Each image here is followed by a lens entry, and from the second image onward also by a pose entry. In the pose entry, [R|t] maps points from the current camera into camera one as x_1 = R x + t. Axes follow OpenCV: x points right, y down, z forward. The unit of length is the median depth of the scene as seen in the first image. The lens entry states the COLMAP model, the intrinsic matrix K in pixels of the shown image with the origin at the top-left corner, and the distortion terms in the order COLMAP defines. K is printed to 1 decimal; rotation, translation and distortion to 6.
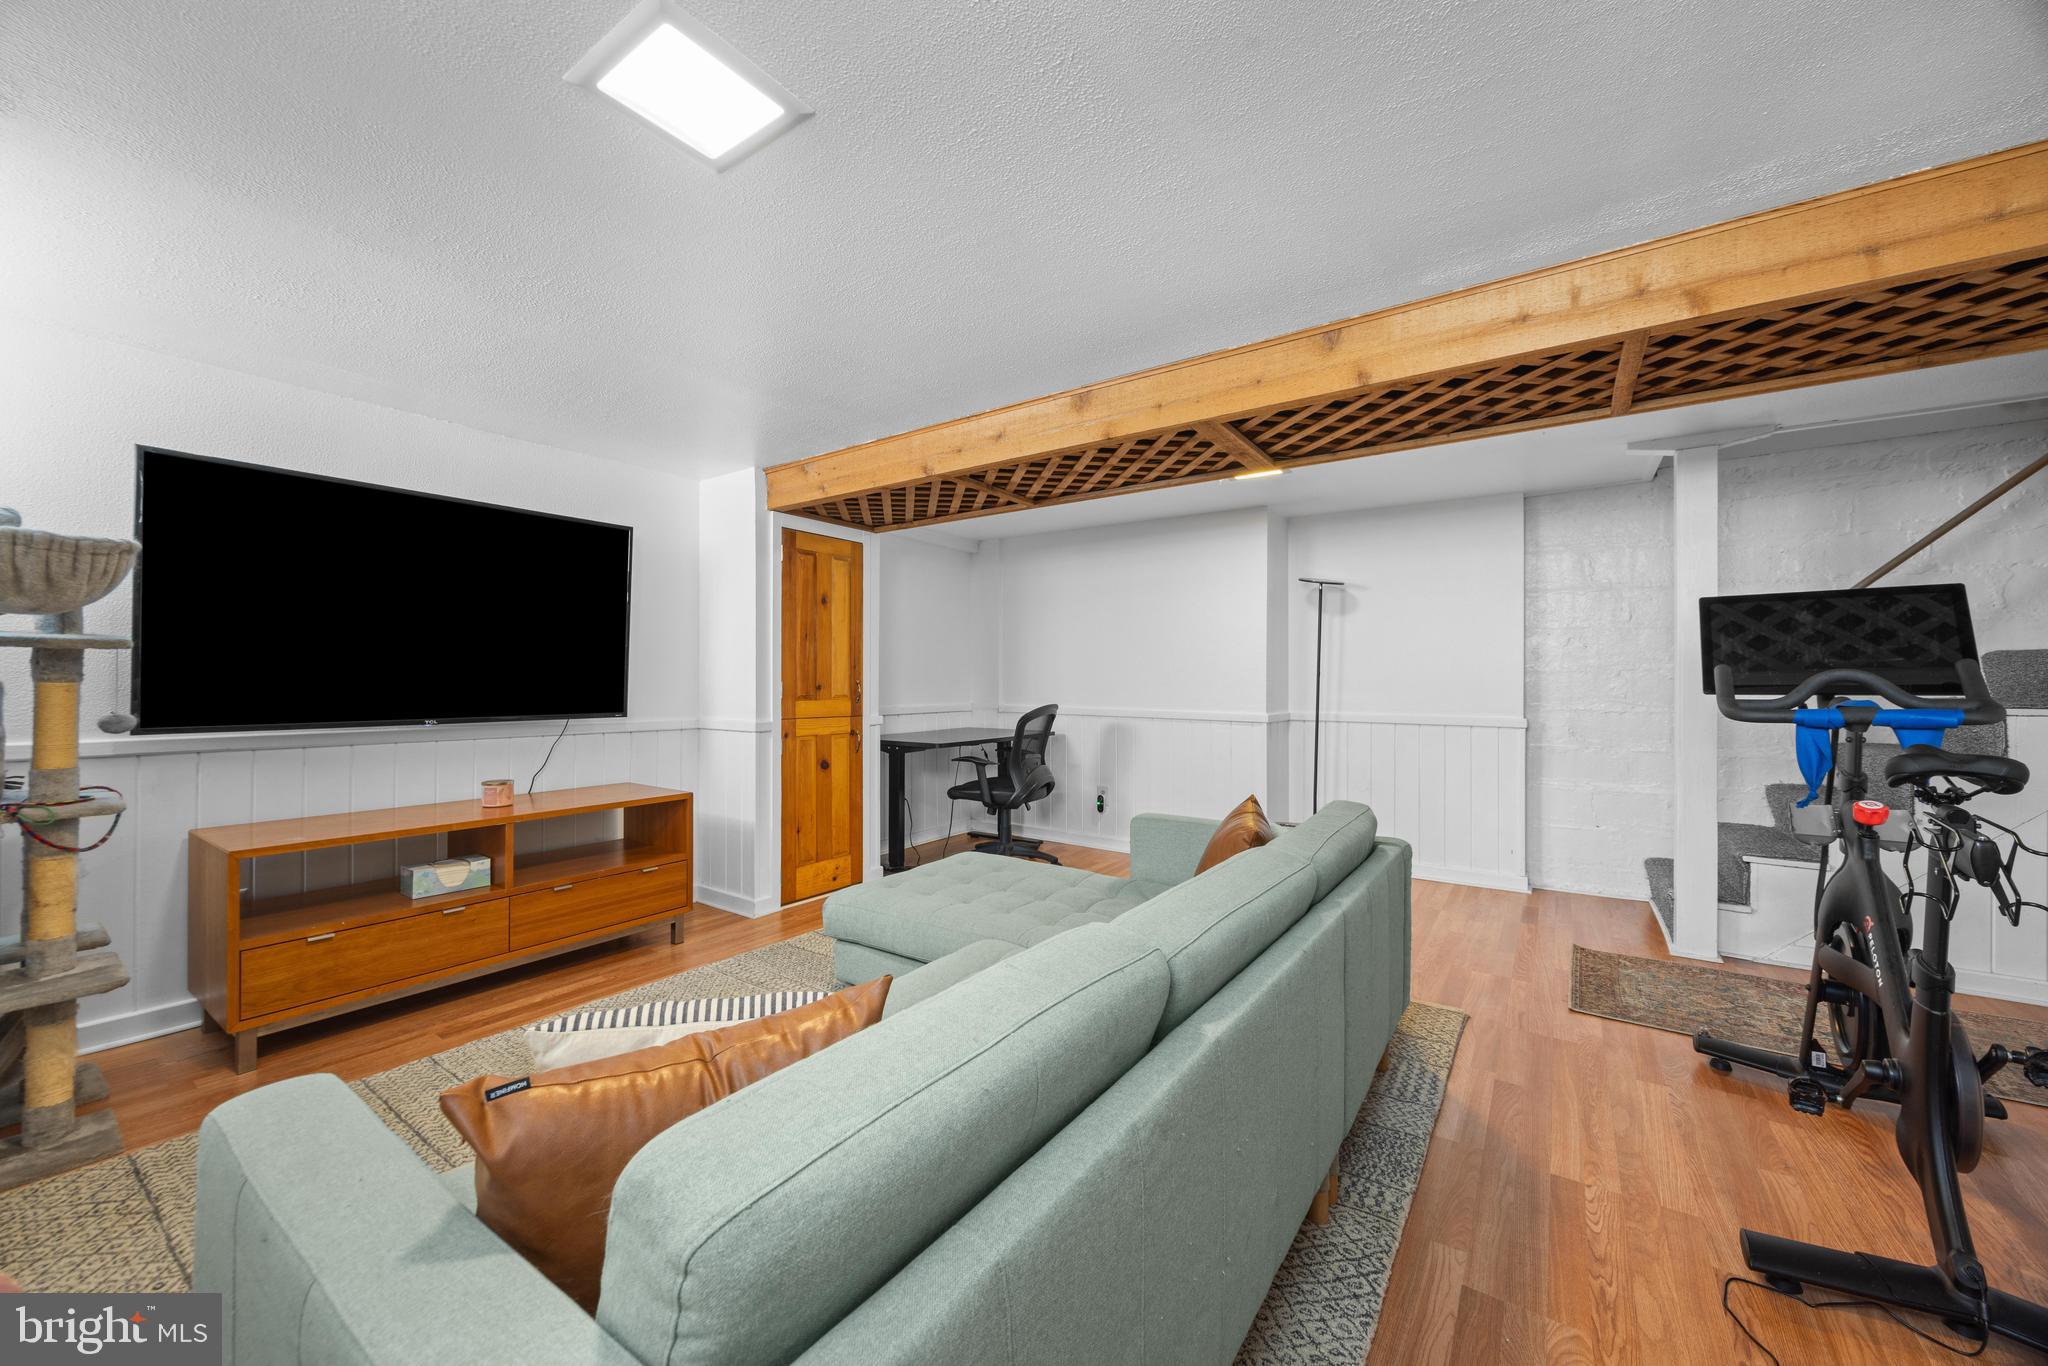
lens RADIAL K [[787.9, 0, 1016.3], [0, 787.9, 683.1], [0, 0, 1]] dist [-0.003040, 0.000031]
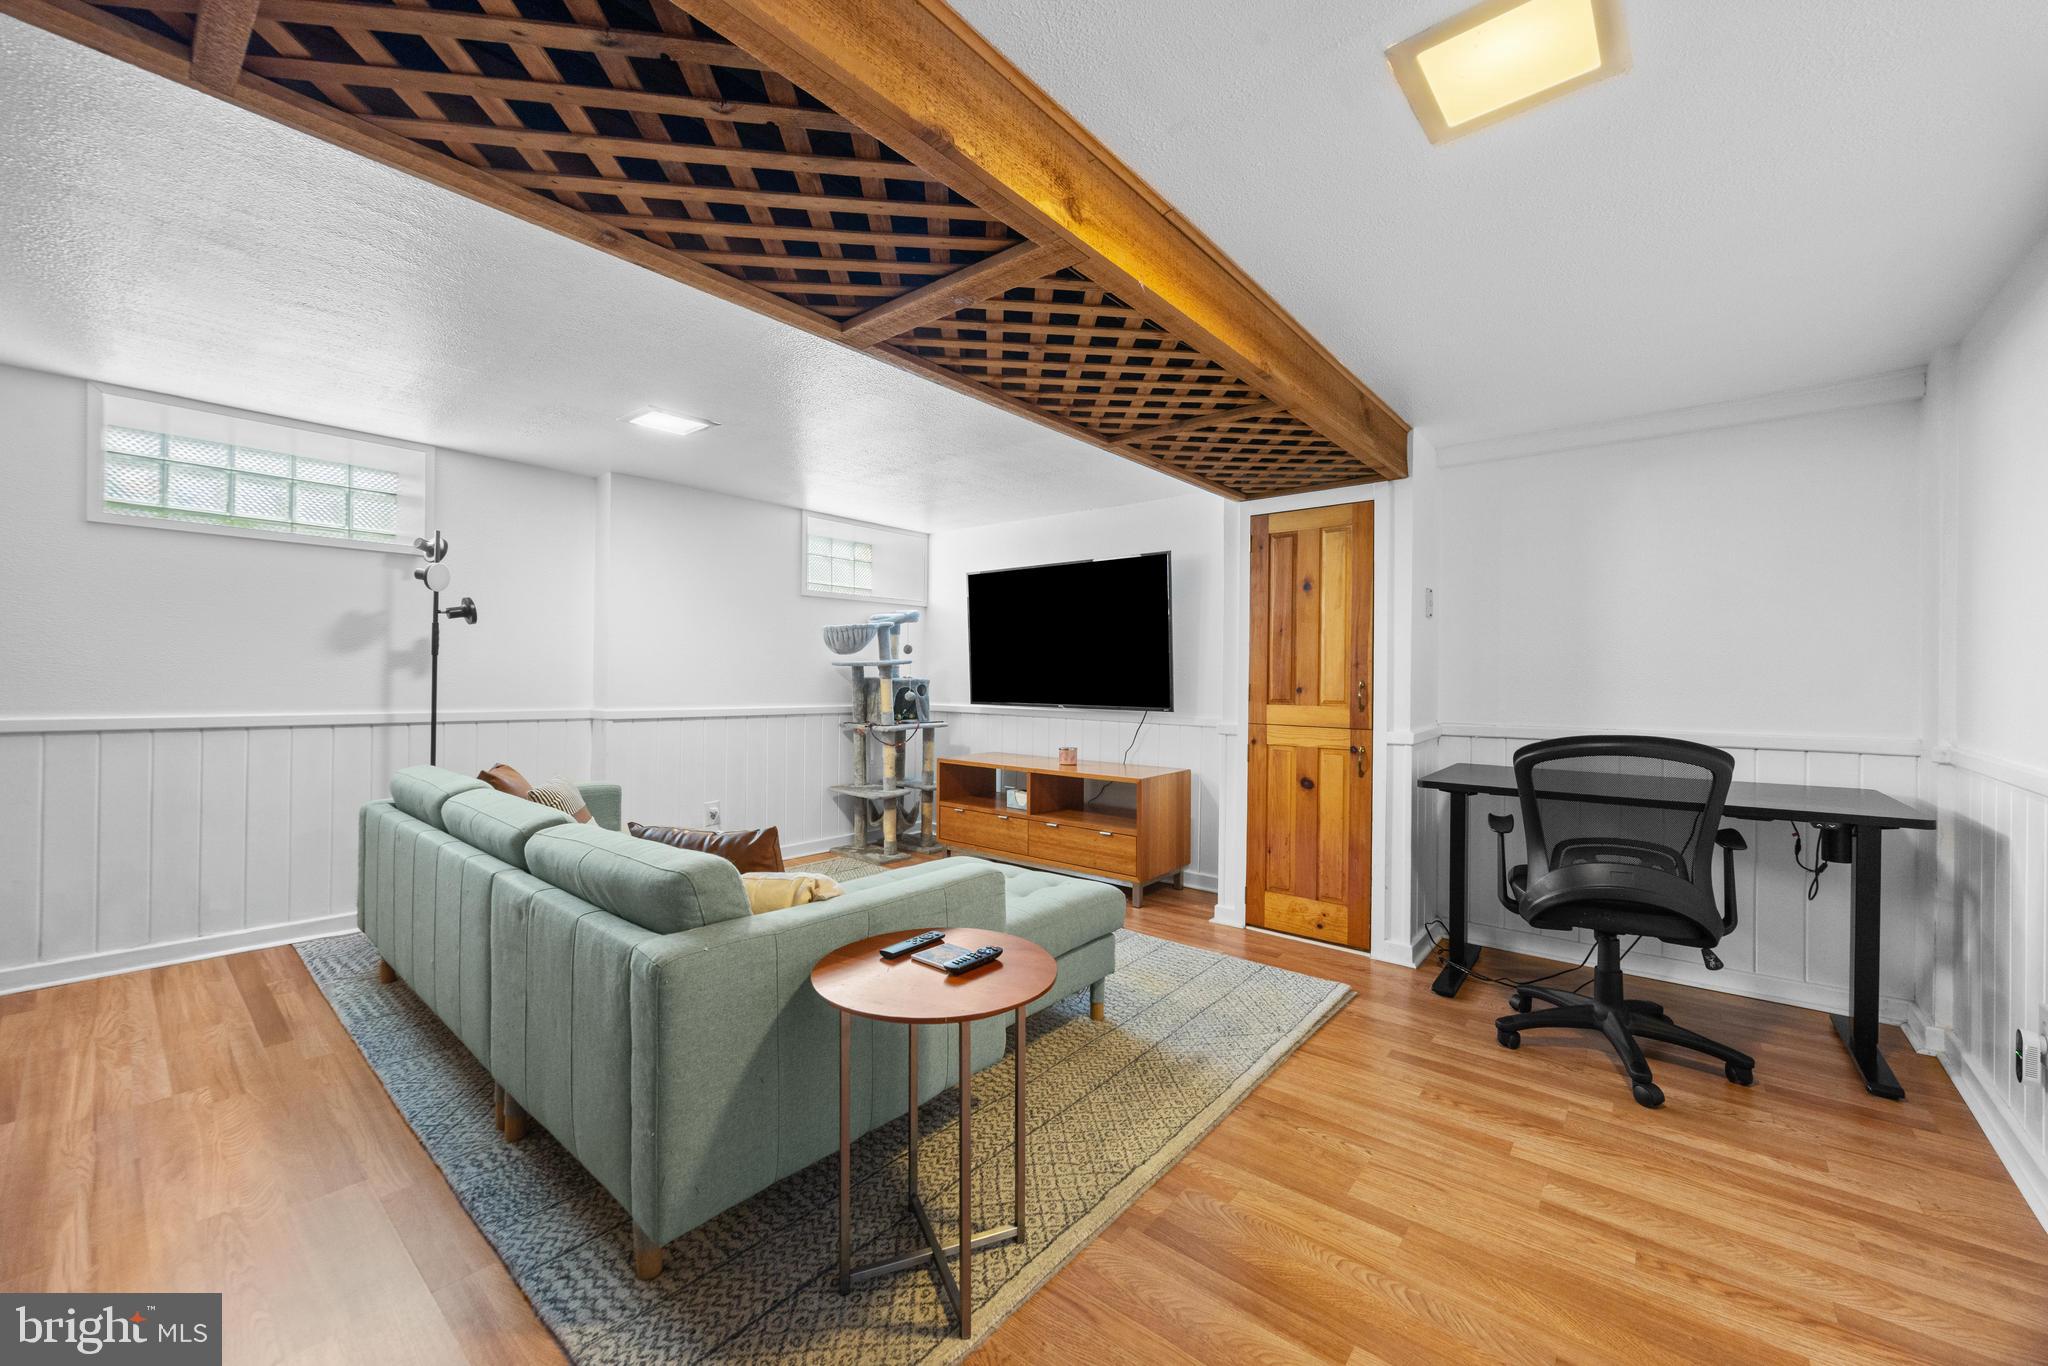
lens RADIAL K [[787.9, 0, 1020.8], [0, 787.9, 676.0], [0, 0, 1]] dist [-0.003040, 0.000031]
pose [[-0.100612, -0.009400, -0.994881, 0.636265], [-0.013974, 0.999870, -0.008034, 0.001437], [0.994828, 0.013094, -0.100731, 0.804627]]
